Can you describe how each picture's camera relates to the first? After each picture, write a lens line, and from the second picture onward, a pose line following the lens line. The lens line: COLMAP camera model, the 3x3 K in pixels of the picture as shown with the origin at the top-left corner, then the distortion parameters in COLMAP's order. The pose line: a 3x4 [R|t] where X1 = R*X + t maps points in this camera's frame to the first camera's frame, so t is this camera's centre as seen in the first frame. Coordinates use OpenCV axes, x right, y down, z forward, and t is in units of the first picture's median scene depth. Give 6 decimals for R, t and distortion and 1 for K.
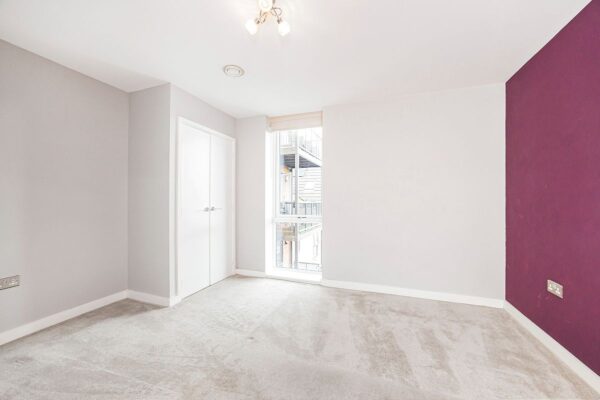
lens RADIAL K [[244.6, 0, 300.0], [0, 244.6, 200.0], [0, 0, 1]] dist [-0.002329, -0.000176]
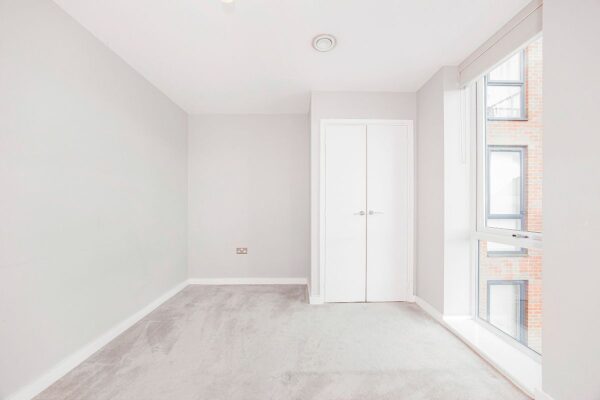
lens RADIAL K [[244.6, 0, 300.0], [0, 244.6, 200.0], [0, 0, 1]] dist [-0.002329, -0.000176]
pose [[0.353424, -0.008152, -0.935428, 0.409476], [-0.003010, 0.999947, -0.009852, 0.001961], [0.935458, 0.006297, 0.353381, 0.553659]]
